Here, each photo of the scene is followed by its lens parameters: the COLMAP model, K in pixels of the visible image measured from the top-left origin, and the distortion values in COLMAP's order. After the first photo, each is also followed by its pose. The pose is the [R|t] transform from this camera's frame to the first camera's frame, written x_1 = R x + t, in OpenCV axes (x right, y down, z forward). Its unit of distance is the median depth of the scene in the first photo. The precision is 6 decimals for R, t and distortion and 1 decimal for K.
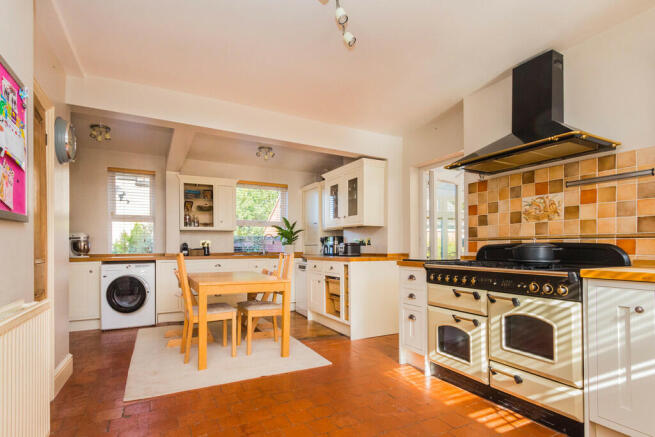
lens RADIAL K [[328.0, 0, 326.5], [0, 328.0, 249.3], [0, 0, 1]] dist [0.001713, 0.000265]
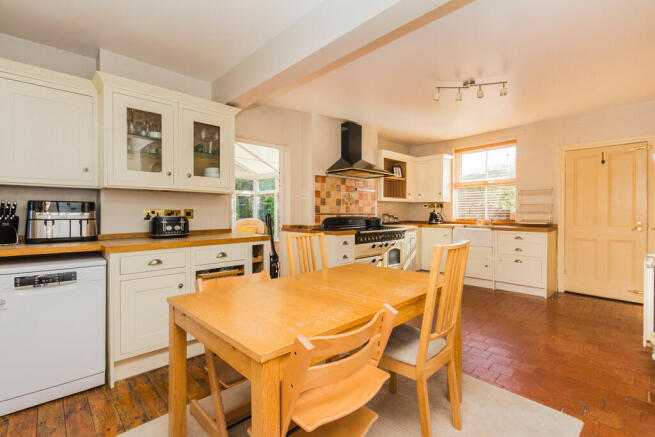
lens RADIAL K [[300.8, 0, 327.8], [0, 300.8, 212.3], [0, 0, 1]] dist [-0.000360, -0.000003]
pose [[-0.277624, -0.002230, 0.960687, -0.929748], [0.002406, 0.999993, 0.003016, -0.045588], [-0.960687, 0.003149, -0.277616, 1.445823]]
